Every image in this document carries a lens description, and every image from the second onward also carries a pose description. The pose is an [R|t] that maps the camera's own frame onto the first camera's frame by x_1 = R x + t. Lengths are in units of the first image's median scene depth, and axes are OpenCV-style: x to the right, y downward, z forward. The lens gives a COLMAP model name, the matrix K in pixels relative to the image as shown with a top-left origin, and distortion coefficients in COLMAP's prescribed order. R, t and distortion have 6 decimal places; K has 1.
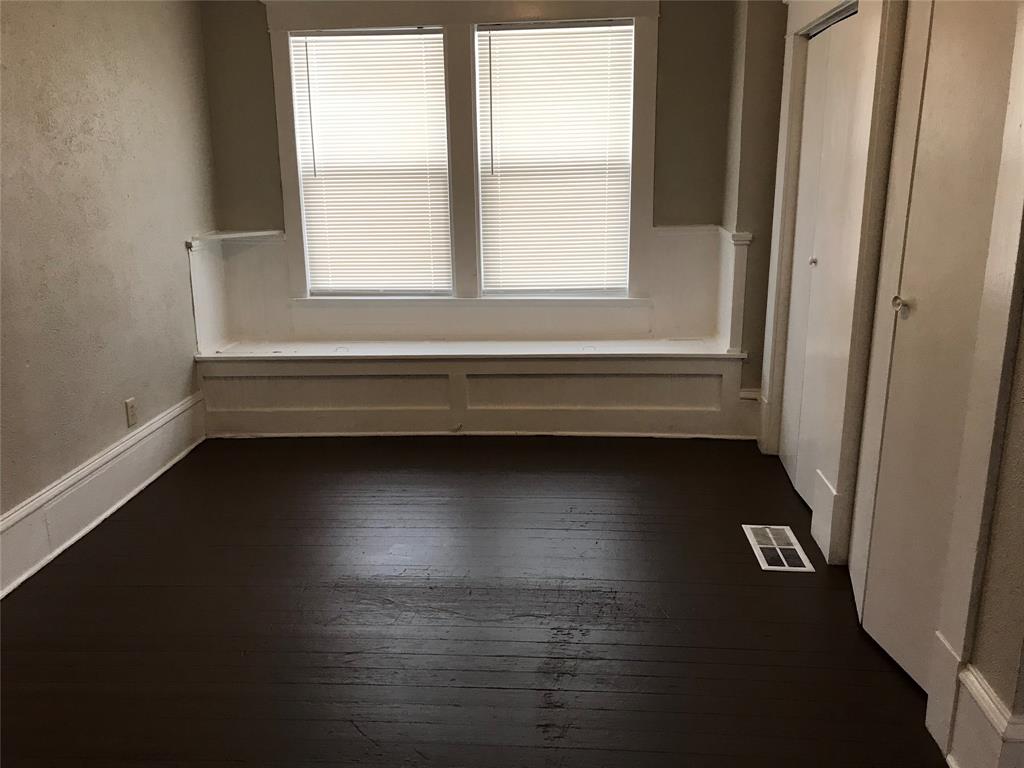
lens RADIAL K [[824.3, 0, 511.0], [0, 824.3, 367.2], [0, 0, 1]] dist [0.069105, -0.132238]
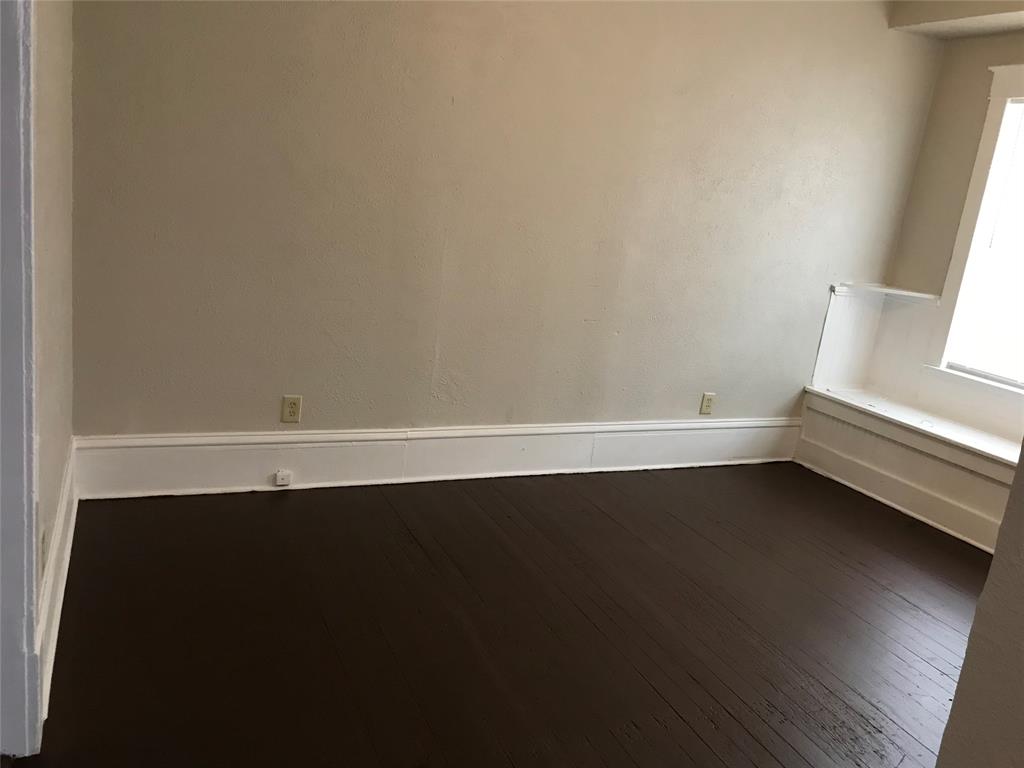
lens RADIAL K [[824.3, 0, 511.0], [0, 824.3, 367.2], [0, 0, 1]] dist [0.069105, -0.132238]
pose [[0.471883, 0.264766, -0.840967, 0.352392], [-0.328612, 0.937931, 0.110904, -0.030433], [0.818133, 0.224018, 0.529599, 0.089041]]
